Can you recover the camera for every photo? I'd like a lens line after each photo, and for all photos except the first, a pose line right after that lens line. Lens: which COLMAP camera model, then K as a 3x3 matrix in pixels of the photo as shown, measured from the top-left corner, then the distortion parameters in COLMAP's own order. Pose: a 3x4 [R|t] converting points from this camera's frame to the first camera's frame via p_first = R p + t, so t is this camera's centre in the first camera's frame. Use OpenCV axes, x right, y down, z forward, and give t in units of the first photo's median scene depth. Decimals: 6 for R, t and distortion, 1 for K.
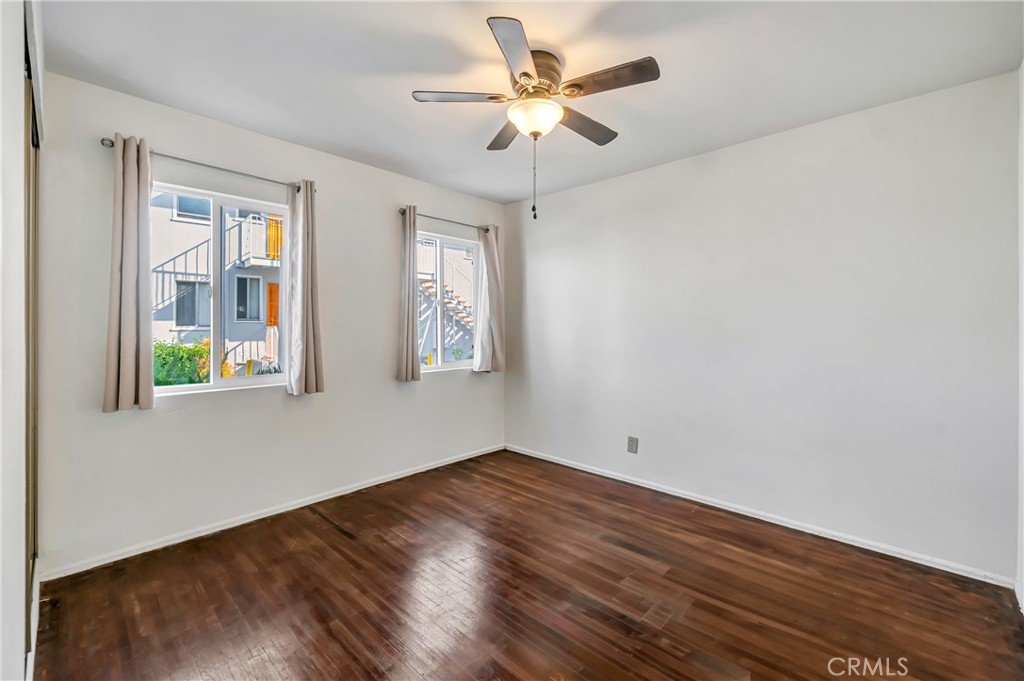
lens RADIAL K [[439.9, 0, 491.5], [0, 439.9, 323.1], [0, 0, 1]] dist [0.000725, -0.000051]
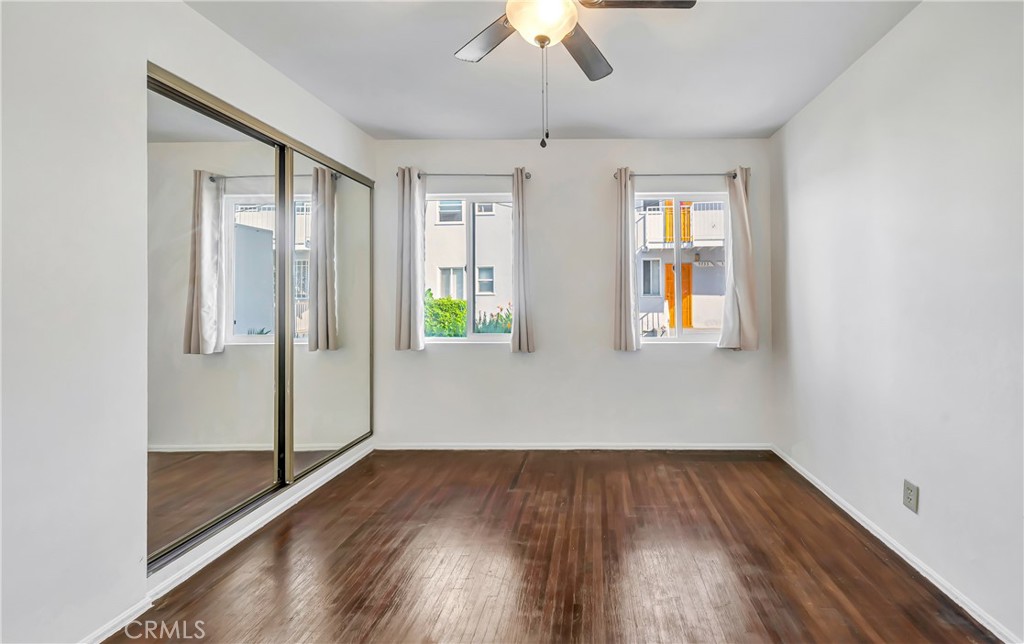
lens RADIAL K [[406.3, 0, 583.4], [0, 406.3, 299.2], [0, 0, 1]] dist [-0.001893, -0.000187]
pose [[0.691792, -0.006976, -0.722063, 0.367519], [0.006562, 0.999973, -0.003374, 0.020167], [0.722067, -0.002404, 0.691819, 0.302292]]
